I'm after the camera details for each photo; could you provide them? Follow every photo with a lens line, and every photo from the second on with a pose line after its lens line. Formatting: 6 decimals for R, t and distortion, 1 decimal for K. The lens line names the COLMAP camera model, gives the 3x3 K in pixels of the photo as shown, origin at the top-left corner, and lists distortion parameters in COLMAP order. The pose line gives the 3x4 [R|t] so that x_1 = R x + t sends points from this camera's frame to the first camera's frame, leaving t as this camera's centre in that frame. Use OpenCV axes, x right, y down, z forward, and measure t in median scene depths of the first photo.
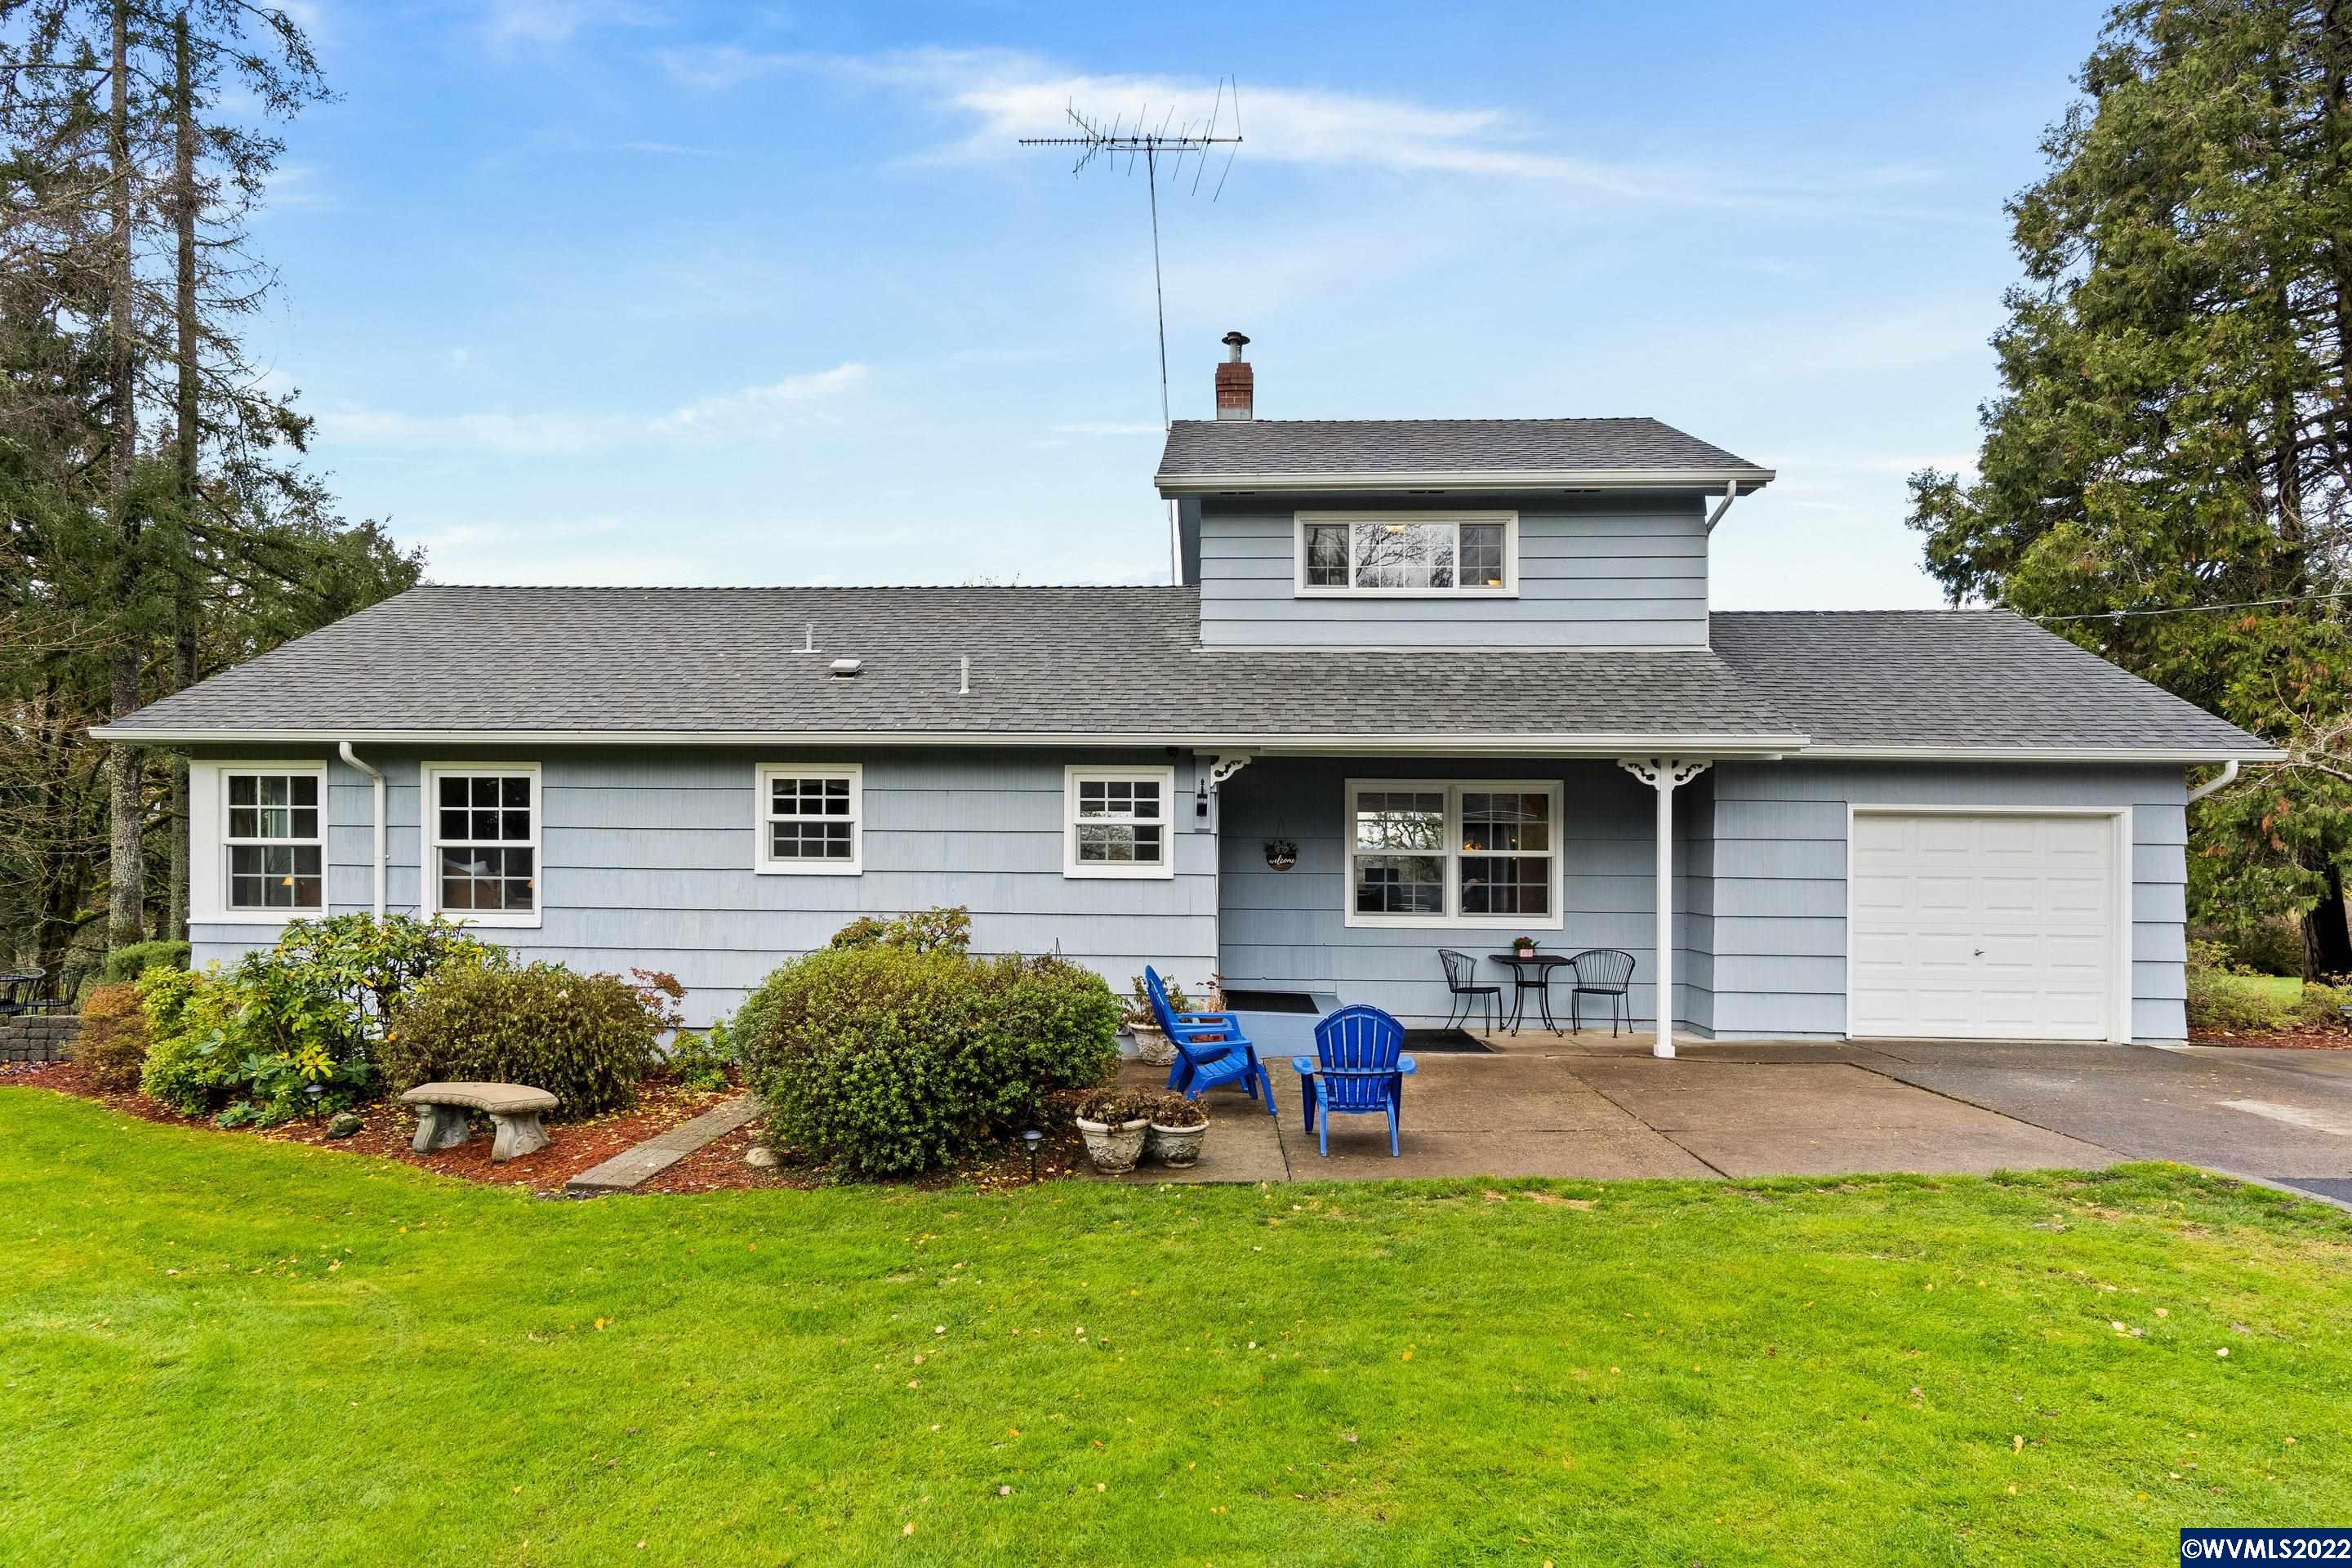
lens RADIAL K [[1262.3, 0, 1136.4], [0, 1262.3, 849.2], [0, 0, 1]] dist [-0.001200, -0.000570]
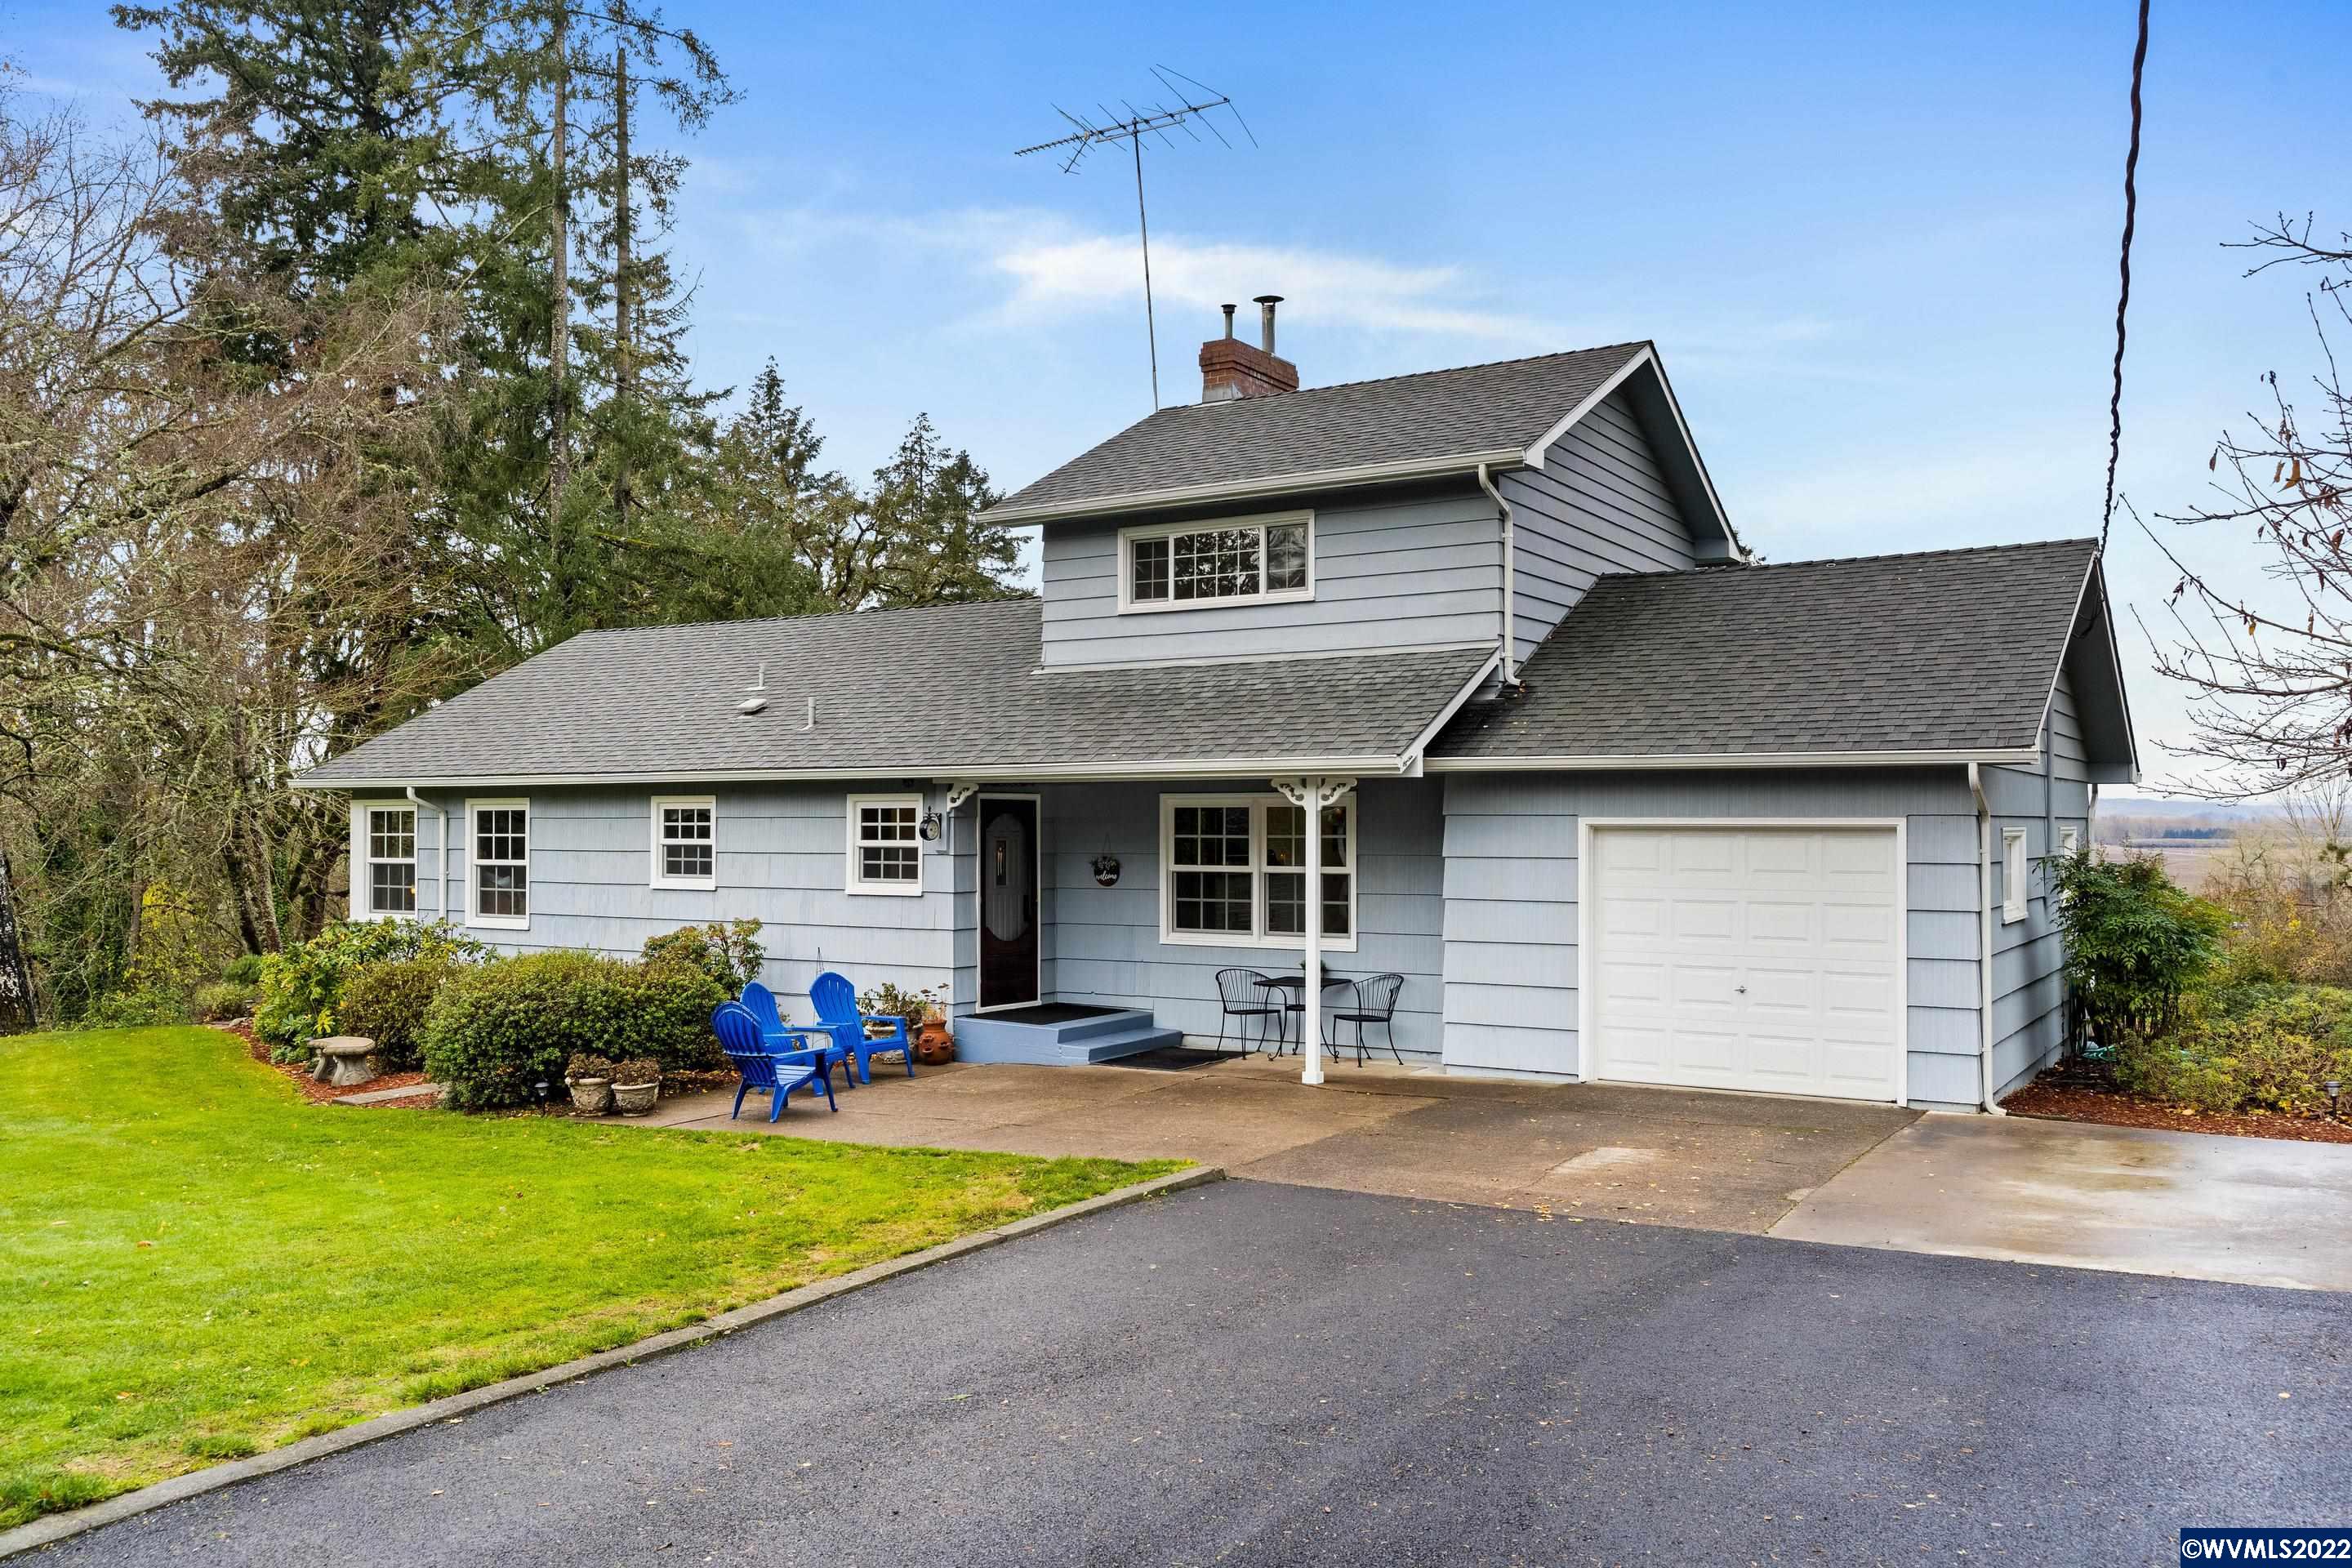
lens RADIAL K [[1846.5, 0, 1177.9], [0, 1846.5, 792.9], [0, 0, 1]] dist [-0.011797, -0.000304]
pose [[0.875350, -0.017577, -0.483171, 0.967638], [0.011417, 0.999812, -0.015686, -0.037448], [0.483355, 0.008215, 0.875386, -0.291603]]
